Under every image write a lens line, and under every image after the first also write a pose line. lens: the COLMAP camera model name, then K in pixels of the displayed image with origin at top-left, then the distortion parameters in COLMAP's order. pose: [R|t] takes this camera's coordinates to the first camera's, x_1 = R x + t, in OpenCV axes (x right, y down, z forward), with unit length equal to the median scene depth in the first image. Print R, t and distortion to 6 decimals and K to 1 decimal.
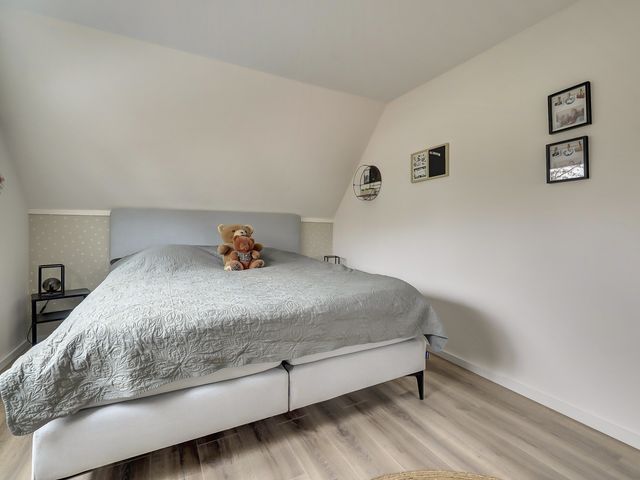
lens RADIAL K [[305.1, 0, 320.0], [0, 305.1, 240.0], [0, 0, 1]] dist [0.011634, -0.000080]
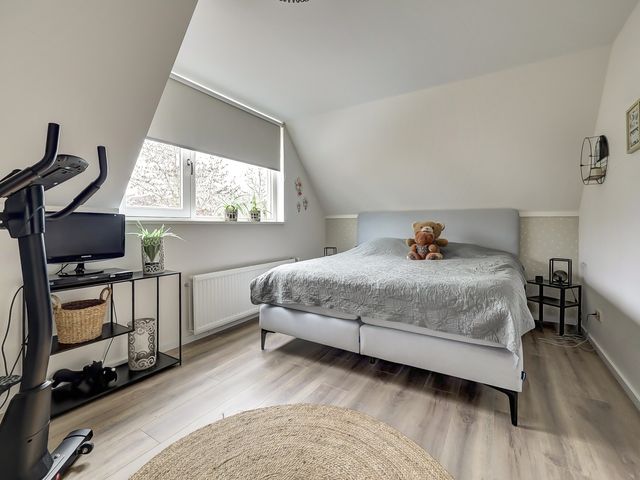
lens RADIAL K [[305.1, 0, 320.0], [0, 305.1, 240.0], [0, 0, 1]] dist [0.011634, -0.000080]
pose [[0.483958, 0.030345, -0.874565, 1.017519], [-0.027197, 0.999437, 0.019627, 0.013084], [0.874668, 0.014287, 0.484511, 0.148936]]
